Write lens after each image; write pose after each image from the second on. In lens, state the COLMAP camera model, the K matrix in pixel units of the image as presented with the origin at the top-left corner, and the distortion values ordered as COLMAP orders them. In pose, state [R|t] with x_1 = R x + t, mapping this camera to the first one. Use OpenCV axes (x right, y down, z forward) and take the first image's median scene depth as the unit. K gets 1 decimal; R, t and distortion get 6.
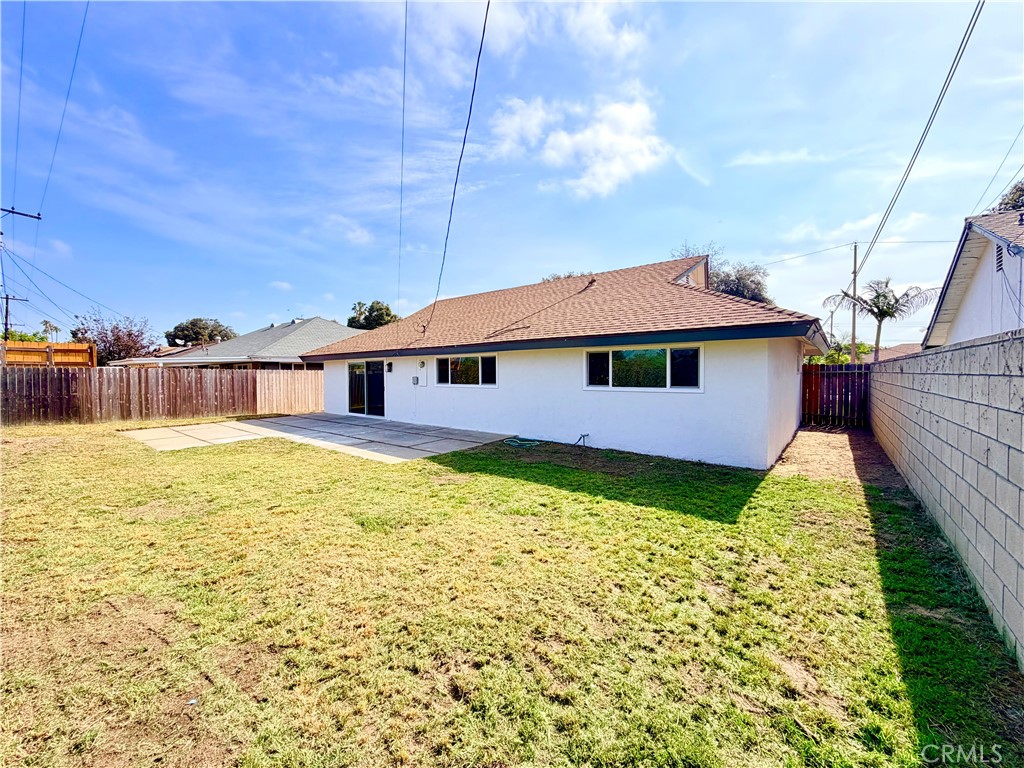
lens RADIAL K [[406.7, 0, 508.1], [0, 406.7, 385.2], [0, 0, 1]] dist [0.002259, 0.000012]
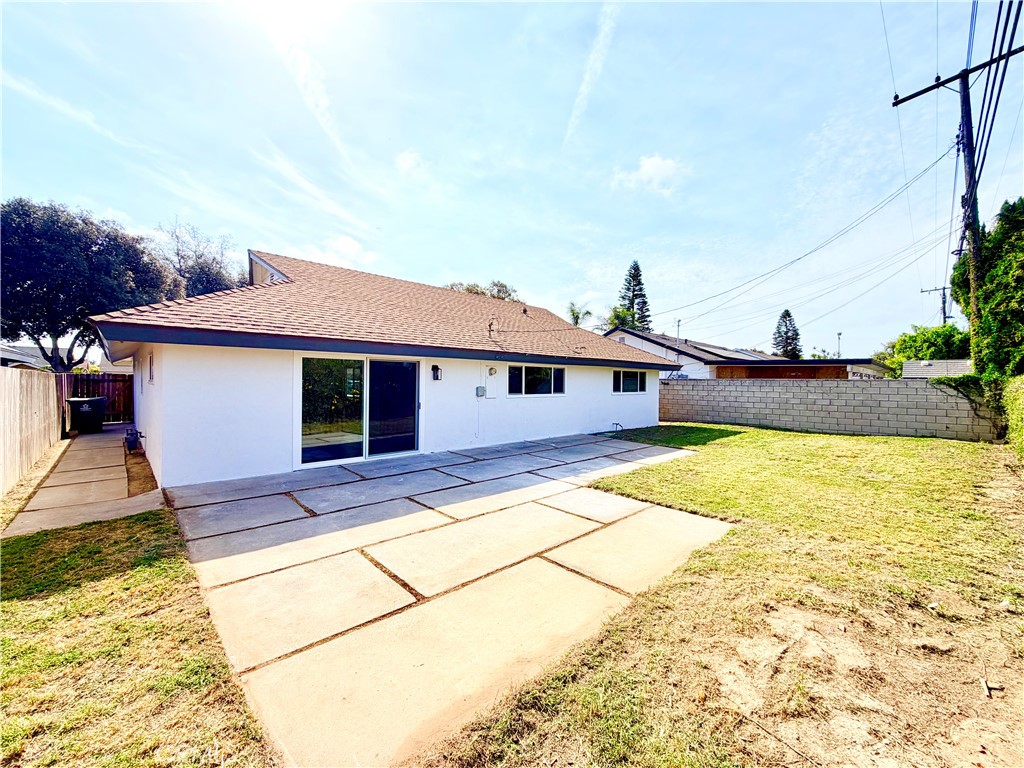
lens RADIAL K [[406.7, 0, 508.1], [0, 406.7, 385.2], [0, 0, 1]] dist [0.002259, 0.000012]
pose [[0.133904, 0.001139, 0.990994, -1.004304], [0.022219, 0.999745, -0.004151, -0.019516], [-0.990745, 0.022574, 0.133845, 0.854283]]
